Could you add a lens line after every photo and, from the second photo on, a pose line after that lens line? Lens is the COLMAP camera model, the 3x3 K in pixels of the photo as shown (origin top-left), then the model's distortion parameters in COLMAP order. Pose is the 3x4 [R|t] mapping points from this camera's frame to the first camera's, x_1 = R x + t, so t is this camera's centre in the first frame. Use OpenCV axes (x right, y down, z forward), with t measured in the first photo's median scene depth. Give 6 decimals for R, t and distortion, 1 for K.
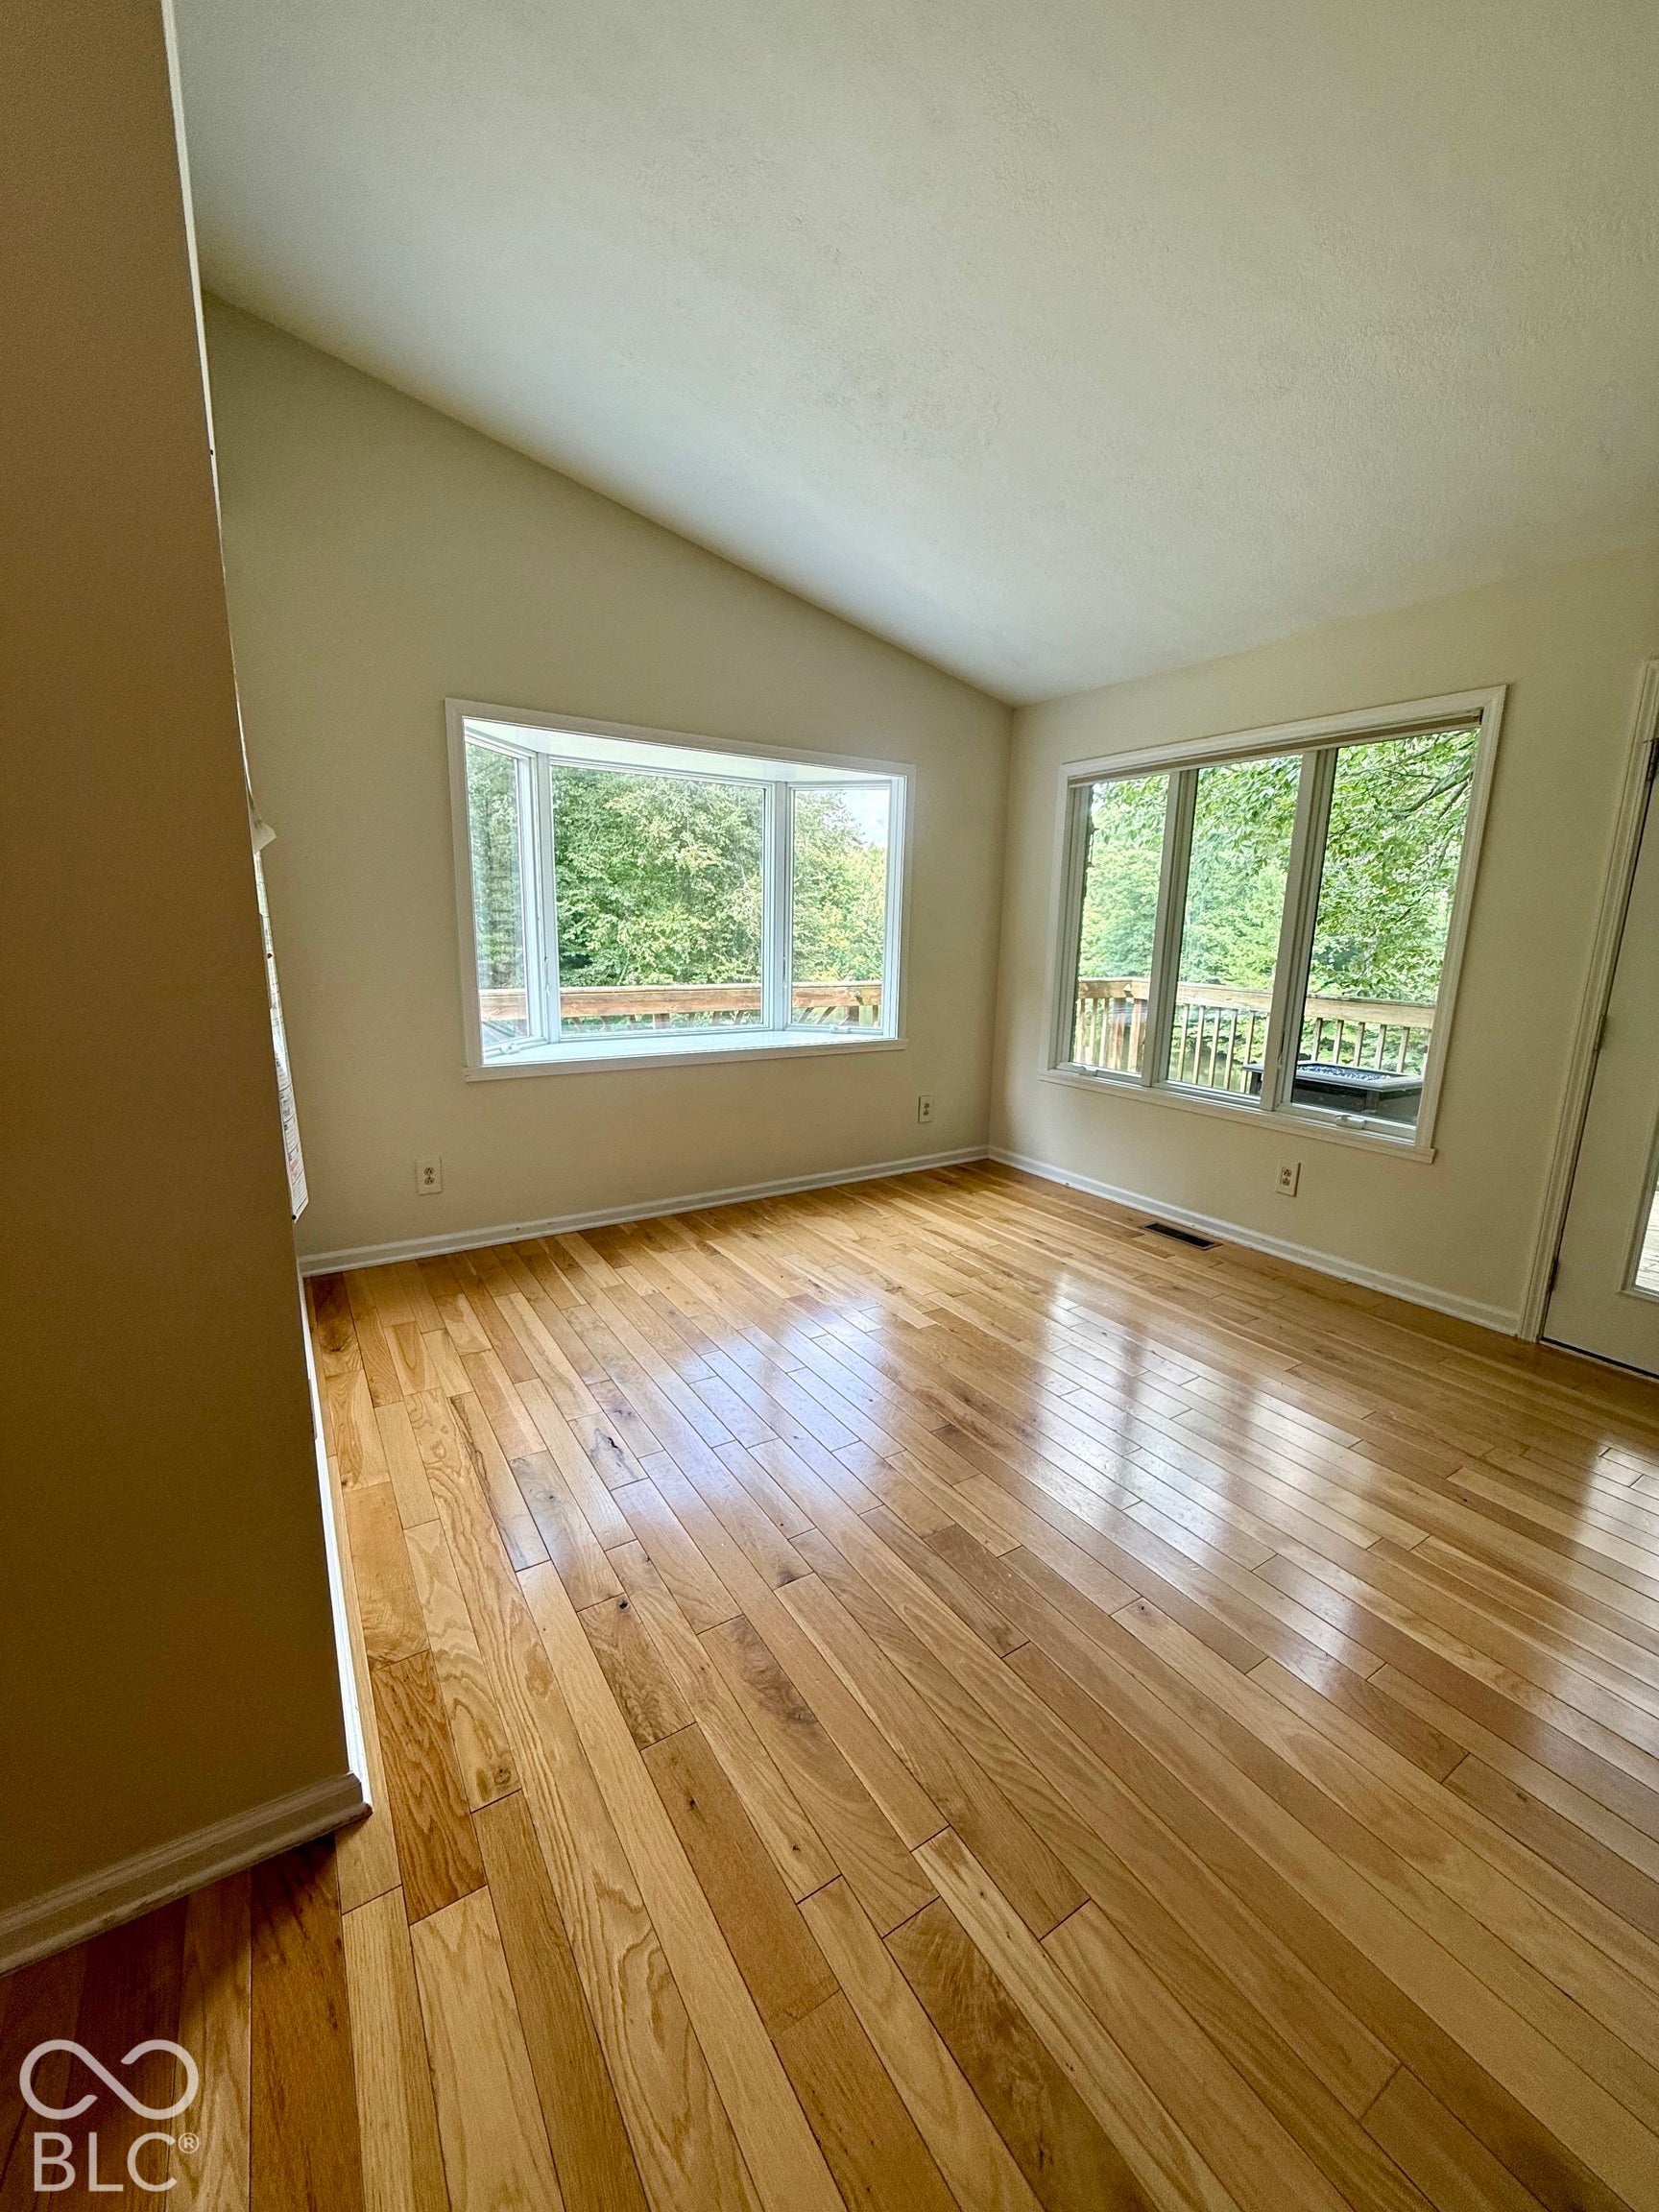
lens RADIAL K [[884.1, 0, 829.5], [0, 884.1, 1105.0], [0, 0, 1]] dist [-0.001875, -0.000091]
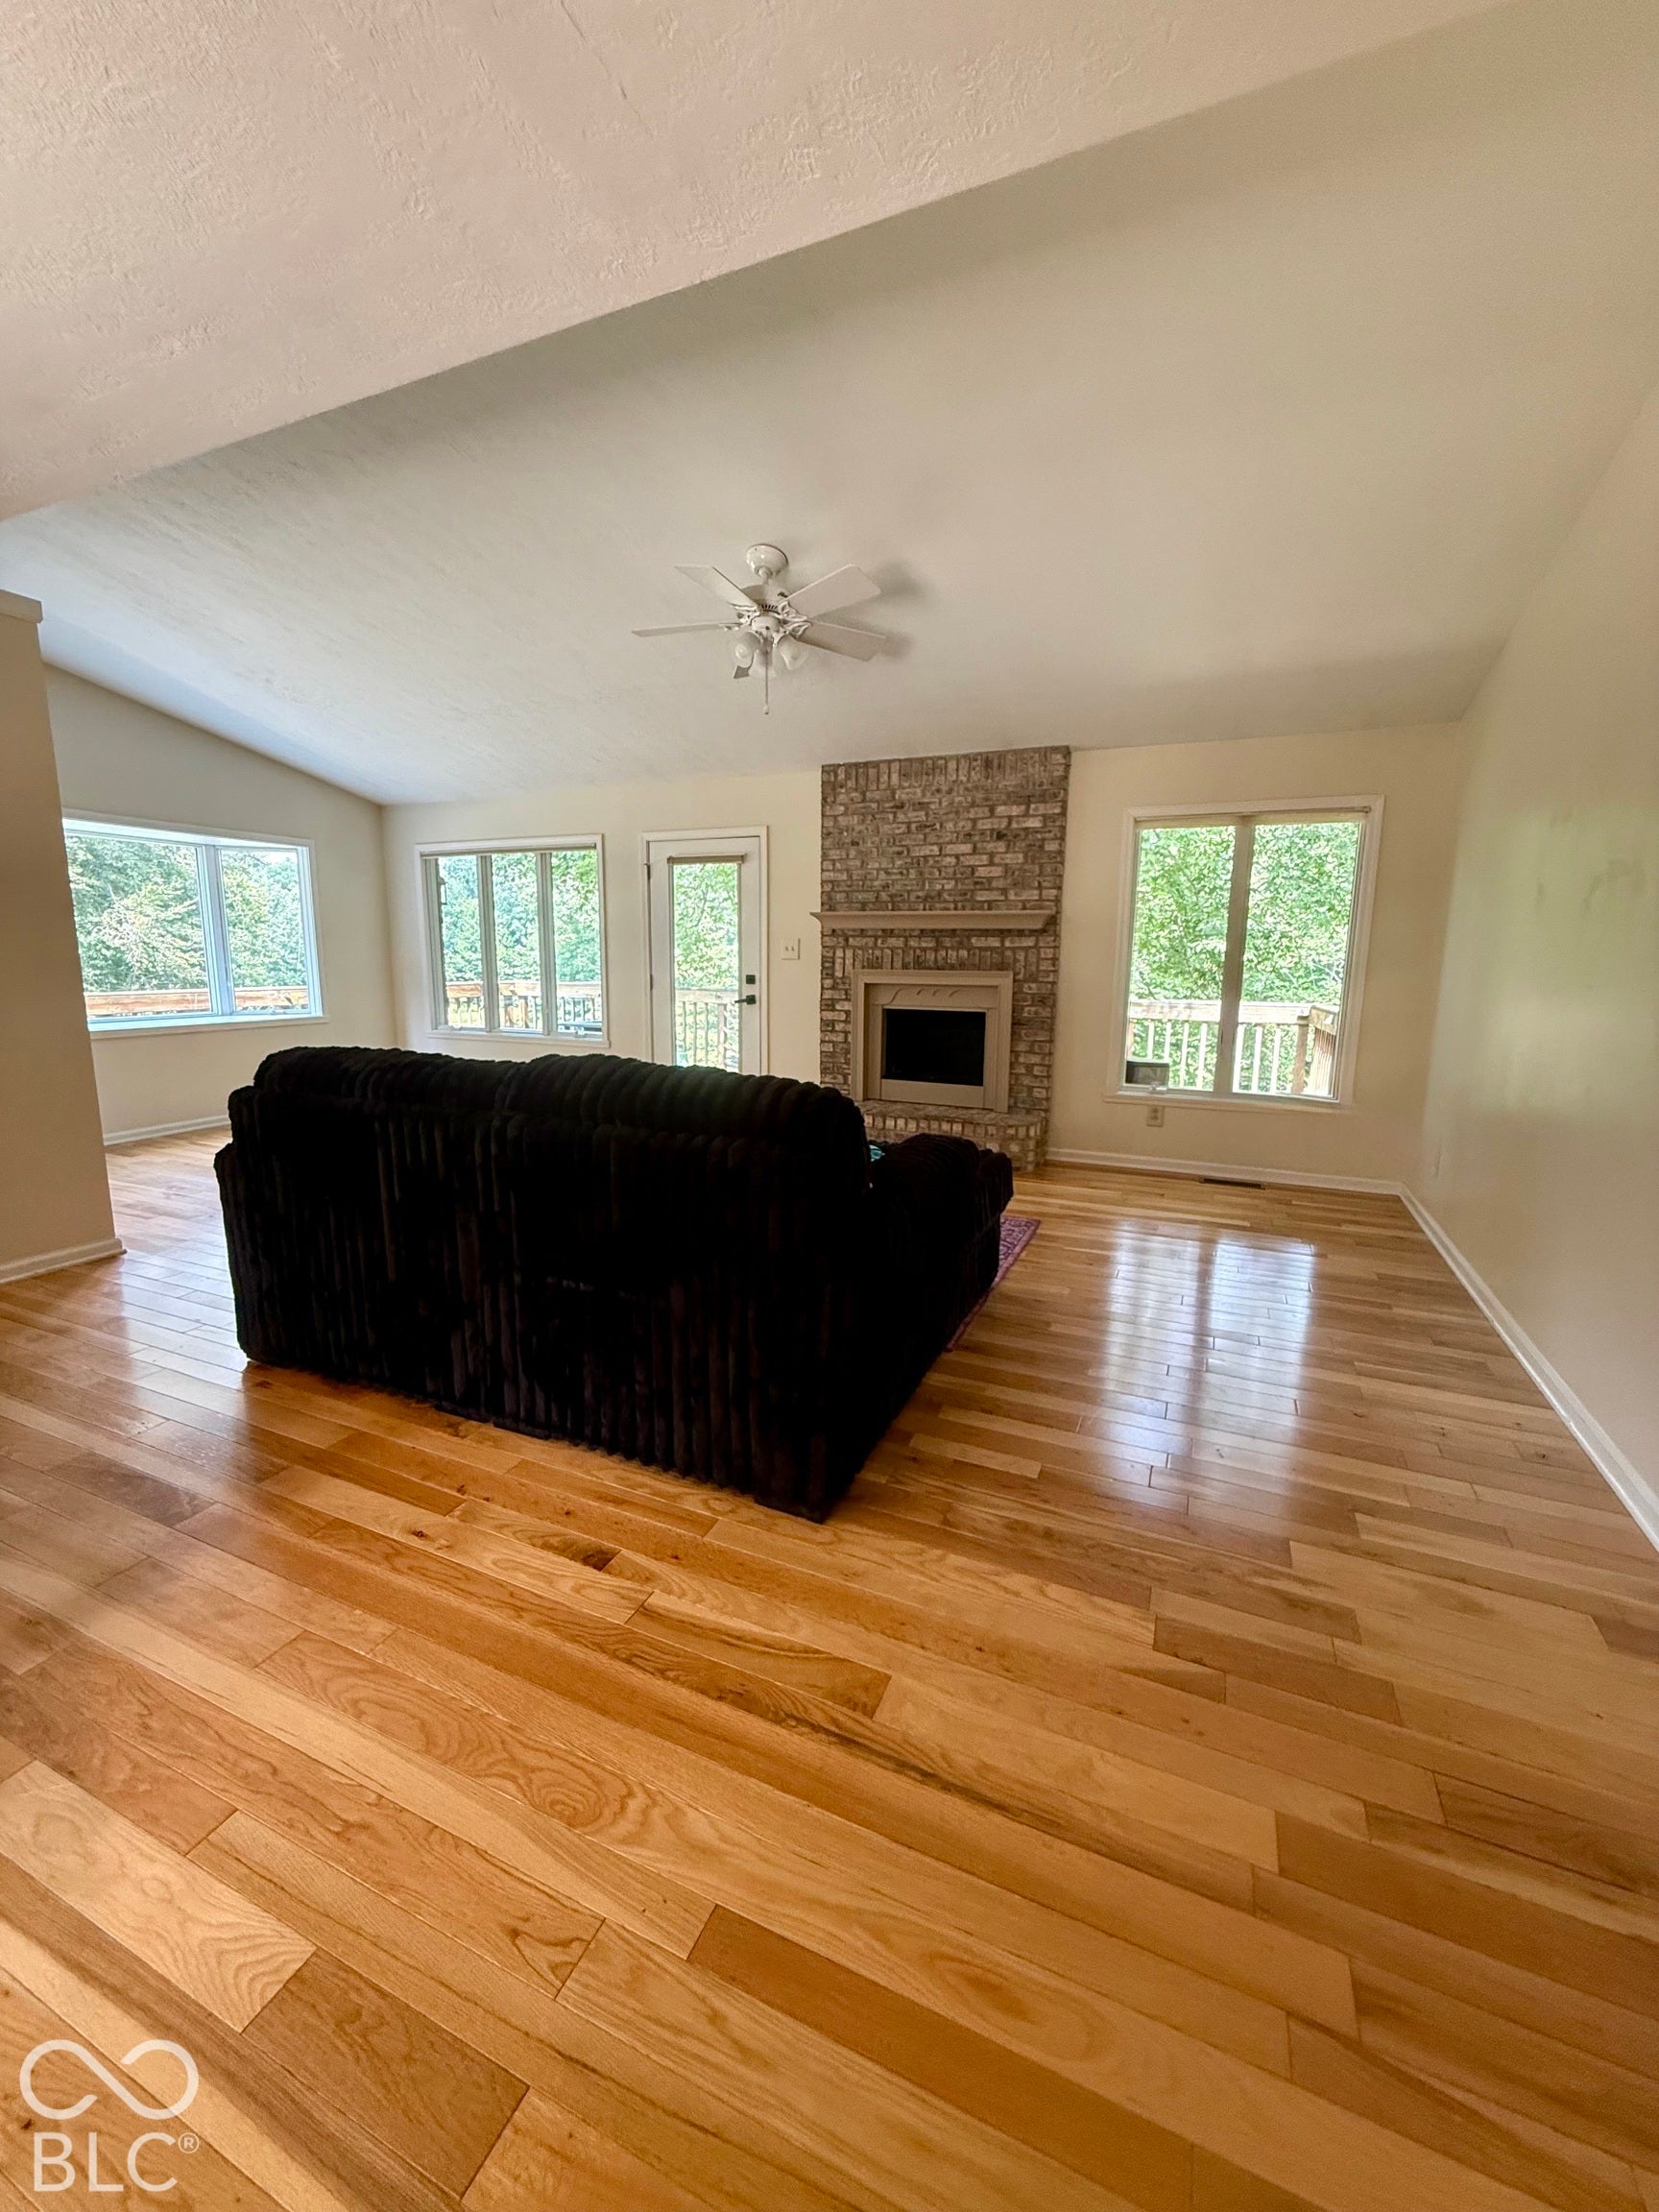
lens RADIAL K [[884.1, 0, 830.8], [0, 884.1, 1099.4], [0, 0, 1]] dist [-0.001875, -0.000091]
pose [[0.830929, -0.101862, 0.546975, -0.042845], [0.119835, 0.992790, 0.002840, 0.170012], [-0.543320, 0.063187, 0.837144, -0.747535]]
